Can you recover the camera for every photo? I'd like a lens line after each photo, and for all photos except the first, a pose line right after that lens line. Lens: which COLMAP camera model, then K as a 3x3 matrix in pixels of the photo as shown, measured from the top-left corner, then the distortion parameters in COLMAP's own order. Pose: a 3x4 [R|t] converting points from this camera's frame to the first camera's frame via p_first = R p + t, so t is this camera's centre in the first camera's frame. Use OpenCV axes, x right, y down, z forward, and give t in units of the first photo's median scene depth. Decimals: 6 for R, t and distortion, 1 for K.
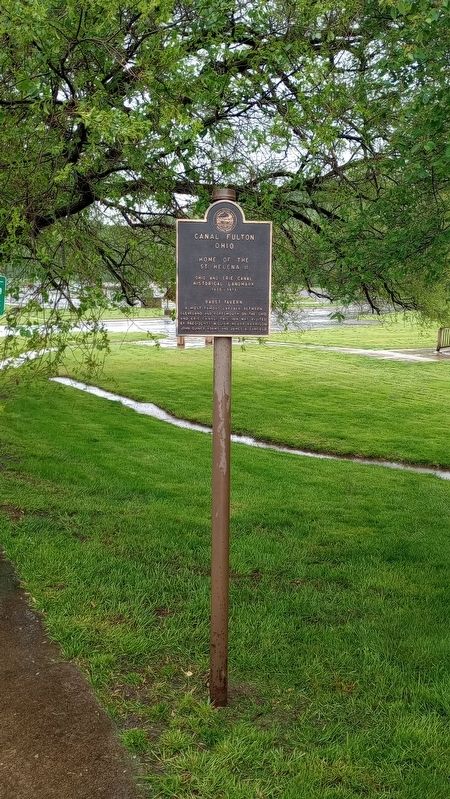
lens RADIAL K [[666.1, 0, 225.0], [0, 666.1, 399.5], [0, 0, 1]] dist [0.030695, -0.000924]
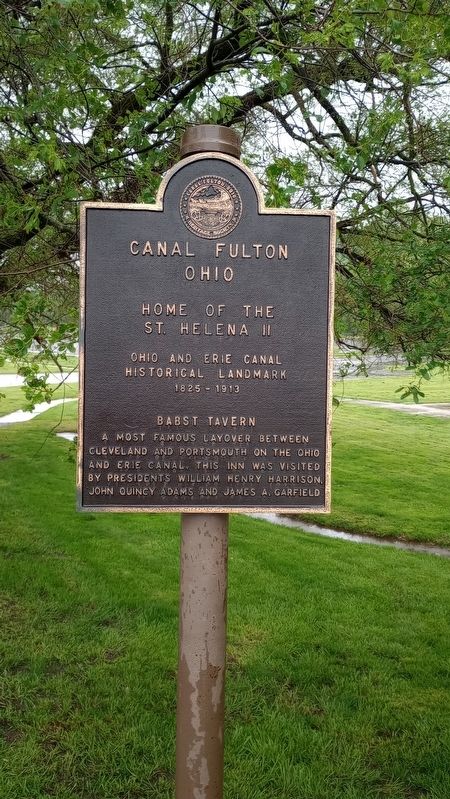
lens RADIAL K [[666.1, 0, 225.0], [0, 666.1, 399.5], [0, 0, 1]] dist [0.030695, -0.000924]
pose [[0.999324, 0.009441, -0.035524, 0.008388], [-0.011946, 0.997407, -0.070967, -0.050640], [0.034762, 0.071344, 0.996846, 0.240622]]
